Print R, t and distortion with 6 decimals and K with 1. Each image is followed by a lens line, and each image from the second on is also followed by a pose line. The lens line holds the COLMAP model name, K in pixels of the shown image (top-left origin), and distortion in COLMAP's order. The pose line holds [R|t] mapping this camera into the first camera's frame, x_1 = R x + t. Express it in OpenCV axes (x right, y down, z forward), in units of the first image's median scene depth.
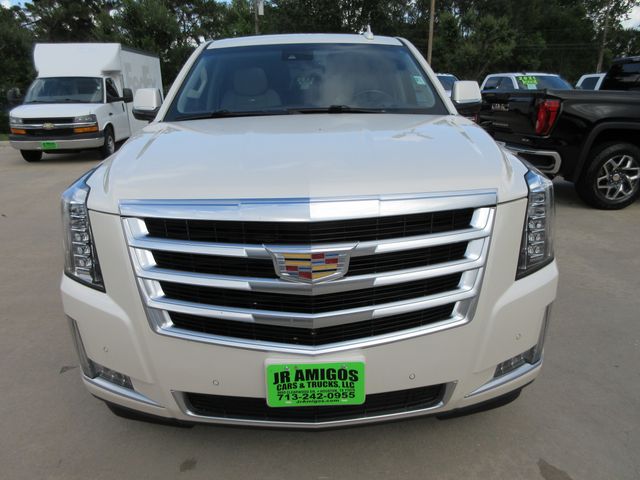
lens RADIAL K [[476.5, 0, 320.0], [0, 476.5, 240.0], [0, 0, 1]] dist [-0.000637, -0.000176]
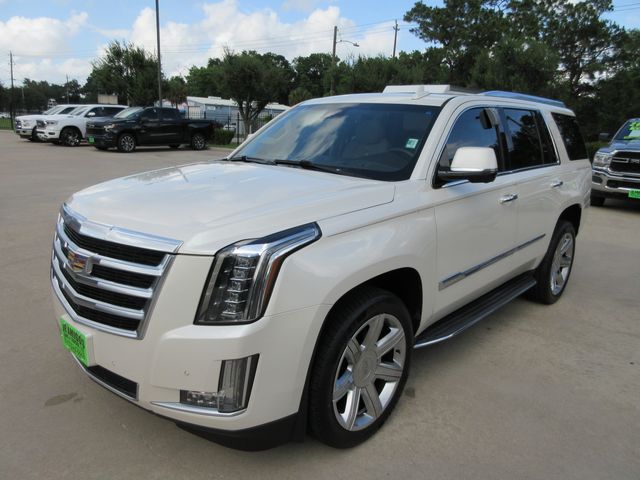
lens RADIAL K [[476.5, 0, 320.0], [0, 476.5, 240.0], [0, 0, 1]] dist [-0.000637, -0.000176]
pose [[0.723487, 0.202138, -0.660081, 1.341022], [-0.244758, 0.969165, 0.028520, -0.216229], [0.645492, 0.140926, 0.750653, 0.307294]]
